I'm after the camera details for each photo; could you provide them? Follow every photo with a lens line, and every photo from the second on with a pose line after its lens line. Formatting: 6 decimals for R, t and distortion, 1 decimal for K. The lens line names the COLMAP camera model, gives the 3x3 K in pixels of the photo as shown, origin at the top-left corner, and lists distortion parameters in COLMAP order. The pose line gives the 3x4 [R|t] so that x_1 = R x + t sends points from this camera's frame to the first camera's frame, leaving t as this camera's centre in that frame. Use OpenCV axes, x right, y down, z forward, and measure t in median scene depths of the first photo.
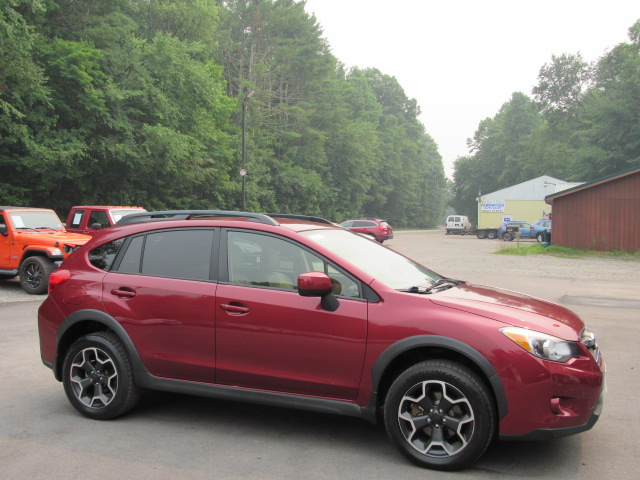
lens RADIAL K [[692.8, 0, 317.3], [0, 692.8, 245.8], [0, 0, 1]] dist [-0.048095, 0.000000]
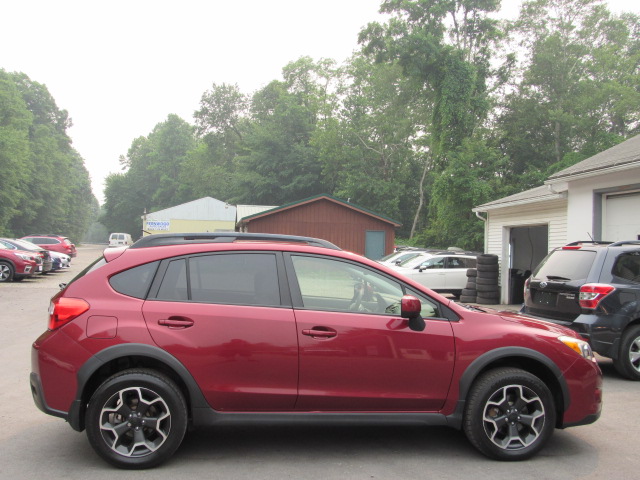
lens RADIAL K [[692.8, 0, 318.9], [0, 692.8, 243.0], [0, 0, 1]] dist [-0.048095, 0.000000]
pose [[0.860748, 0.014361, 0.508828, -0.416494], [0.000772, 0.999564, -0.029517, -0.006858], [-0.509030, 0.025799, 0.860362, 0.089819]]
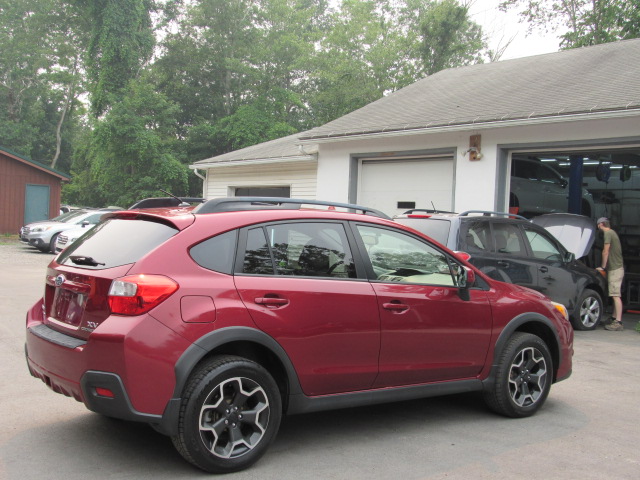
lens RADIAL K [[809.6, 0, 319.8], [0, 809.6, 240.9], [0, 0, 1]] dist [-0.079702, 0.000000]
pose [[0.486937, -0.009486, 0.873385, -0.760623], [-0.011773, 0.999779, 0.017423, -0.012324], [-0.873358, -0.018767, 0.486718, 0.360653]]
